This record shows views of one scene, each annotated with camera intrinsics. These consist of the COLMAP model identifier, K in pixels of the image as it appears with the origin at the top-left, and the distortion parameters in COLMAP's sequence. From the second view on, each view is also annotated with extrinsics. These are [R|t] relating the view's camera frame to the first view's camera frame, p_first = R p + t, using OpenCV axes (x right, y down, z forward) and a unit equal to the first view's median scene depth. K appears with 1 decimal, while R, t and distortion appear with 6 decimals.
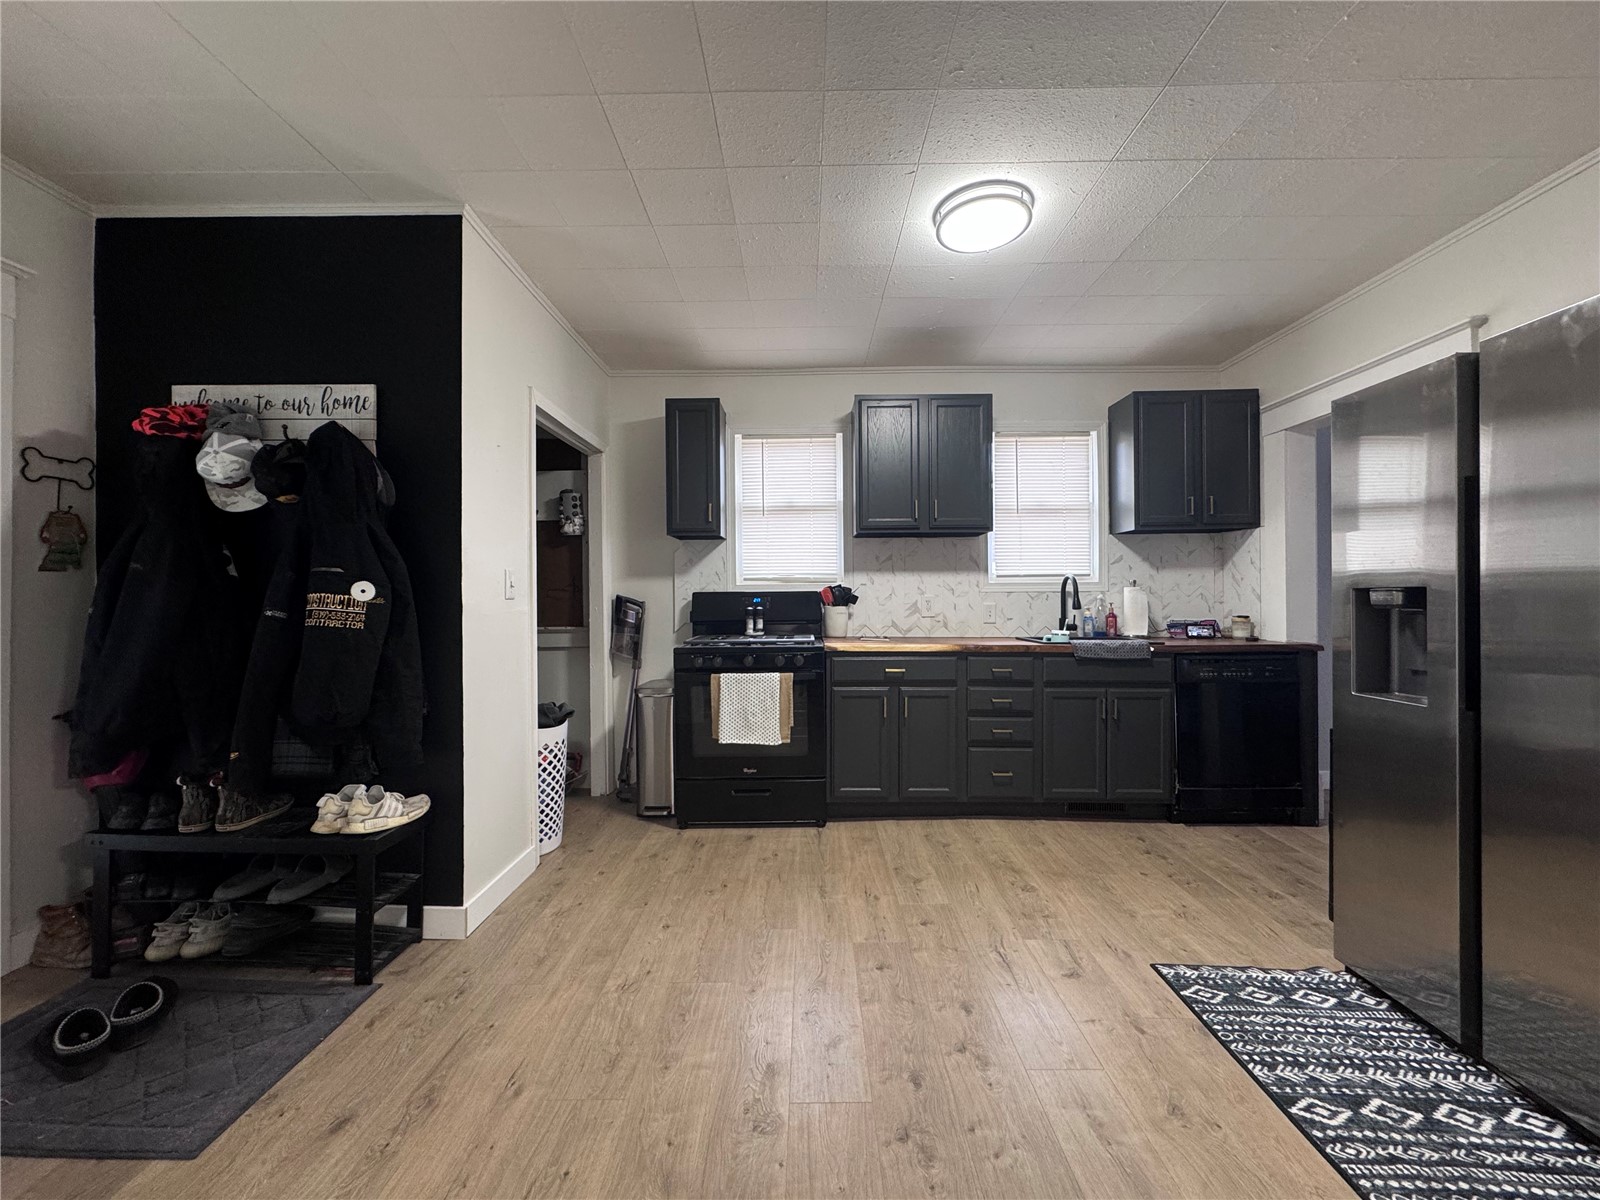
lens RADIAL K [[635.9, 0, 799.7], [0, 635.9, 600.2], [0, 0, 1]] dist [-0.003294, 0.000501]
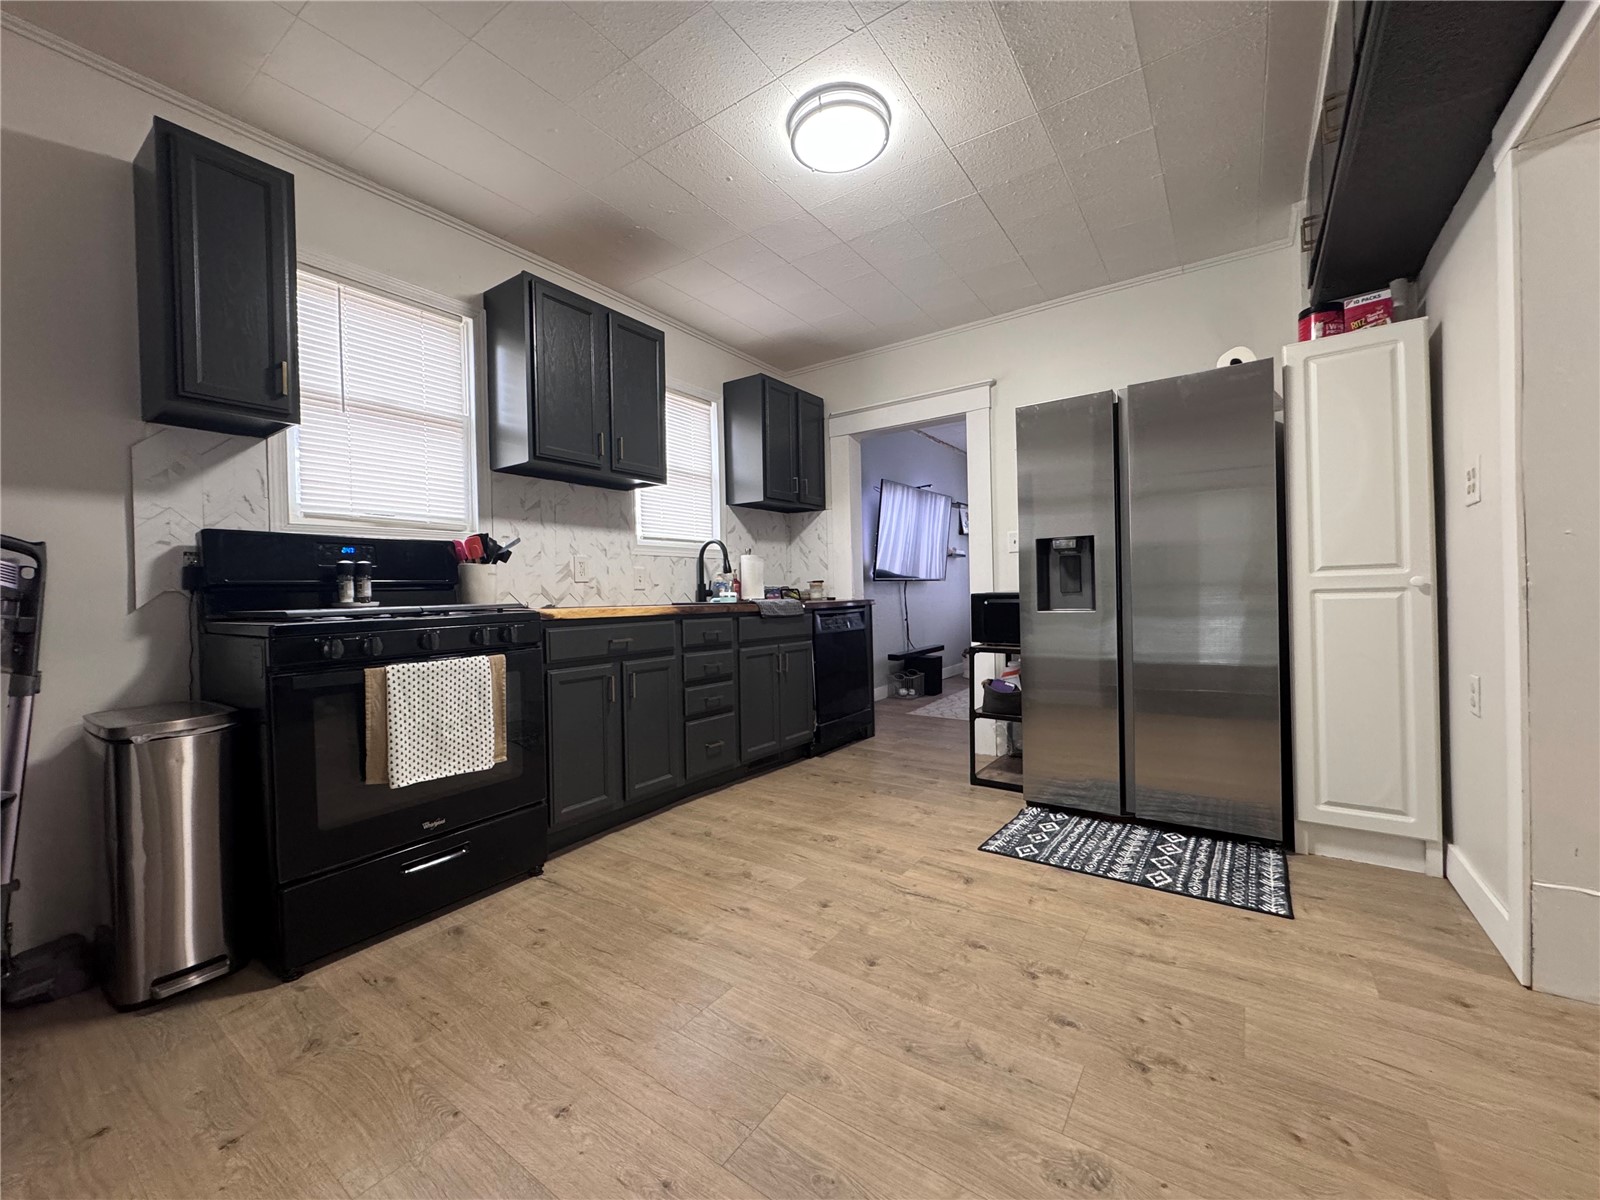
lens RADIAL K [[635.9, 0, 800.3], [0, 635.9, 599.1], [0, 0, 1]] dist [-0.003294, 0.000501]
pose [[0.563341, -0.014333, 0.826100, -0.381002], [0.020021, 0.999793, 0.003694, 0.061979], [-0.825982, 0.014458, 0.563511, 0.379490]]
